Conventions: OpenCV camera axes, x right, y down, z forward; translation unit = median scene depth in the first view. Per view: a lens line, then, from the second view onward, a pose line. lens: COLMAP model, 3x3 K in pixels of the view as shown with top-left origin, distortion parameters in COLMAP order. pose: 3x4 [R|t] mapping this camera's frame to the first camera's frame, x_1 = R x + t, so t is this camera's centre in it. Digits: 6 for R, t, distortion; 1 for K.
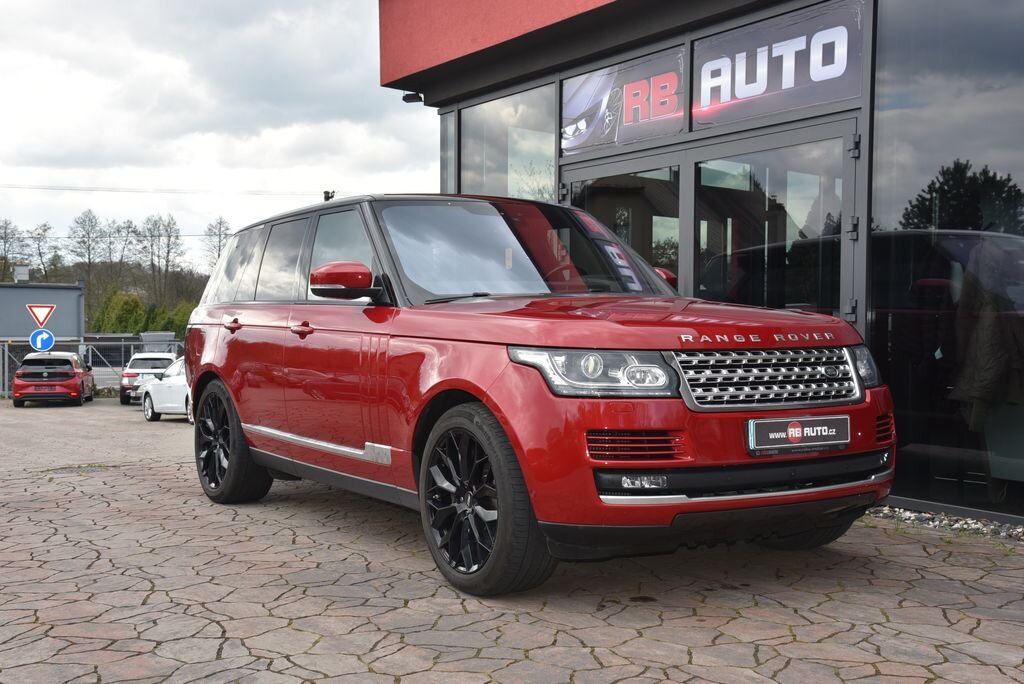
lens RADIAL K [[1158.3, 0, 517.8], [0, 1158.3, 343.9], [0, 0, 1]] dist [0.126994, 0.000000]
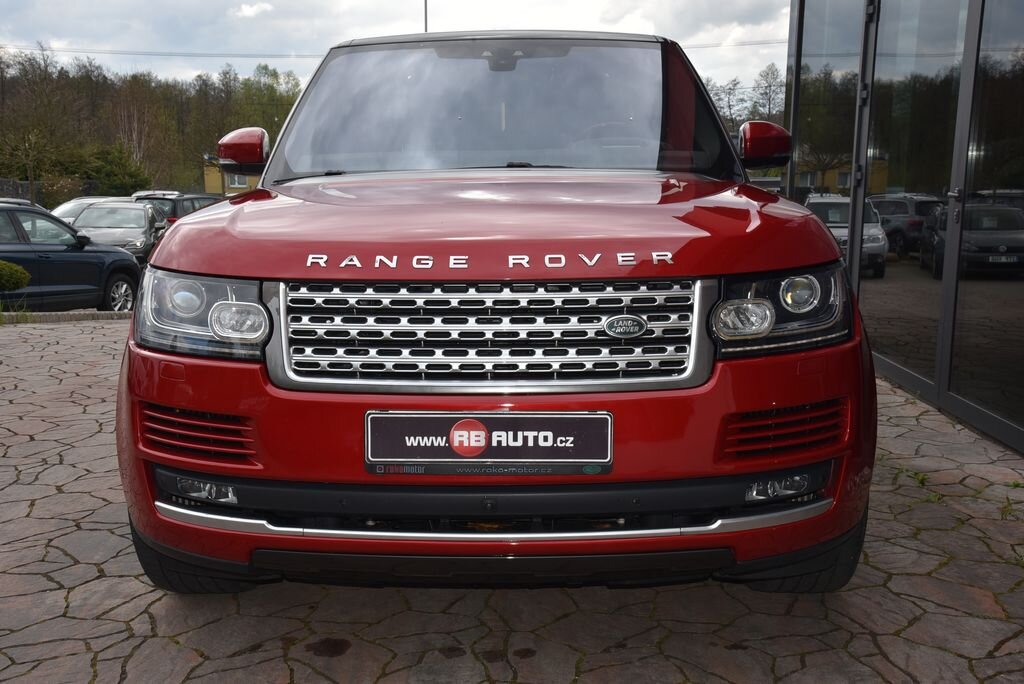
lens RADIAL K [[1091.5, 0, 514.1], [0, 1091.5, 347.7], [0, 0, 1]] dist [0.091353, 0.000000]
pose [[0.821030, 0.093739, -0.563137, 0.401224], [-0.004222, 0.987397, 0.158205, -0.036528], [0.570870, -0.127513, 0.811078, 0.437293]]
